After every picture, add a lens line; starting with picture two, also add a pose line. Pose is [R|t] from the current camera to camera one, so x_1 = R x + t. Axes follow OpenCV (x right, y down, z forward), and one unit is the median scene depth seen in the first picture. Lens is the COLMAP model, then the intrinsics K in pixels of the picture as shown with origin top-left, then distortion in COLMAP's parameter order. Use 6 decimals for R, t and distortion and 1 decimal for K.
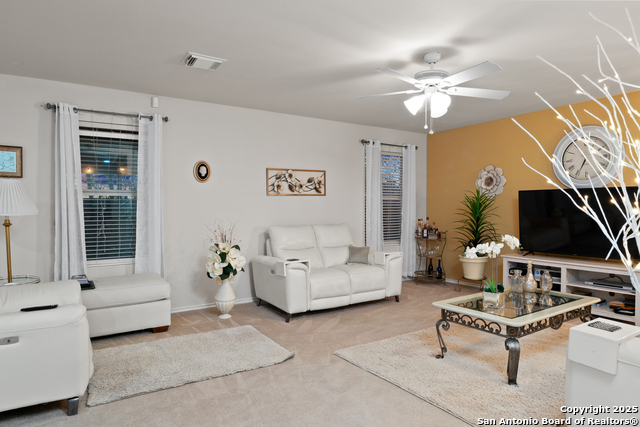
lens RADIAL K [[396.0, 0, 315.6], [0, 396.0, 212.8], [0, 0, 1]] dist [-0.005713, -0.002224]
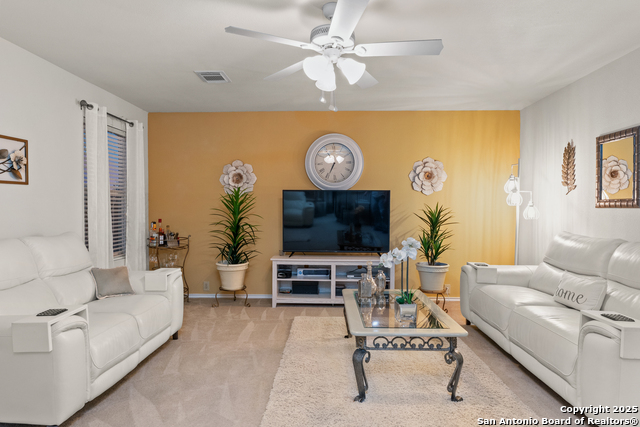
lens RADIAL K [[396.0, 0, 315.6], [0, 396.0, 212.8], [0, 0, 1]] dist [-0.005713, -0.002224]
pose [[0.569014, -0.005805, 0.822307, -0.209565], [0.004348, 0.999982, 0.004051, -0.003456], [-0.822316, 0.001271, 0.569029, 0.349251]]
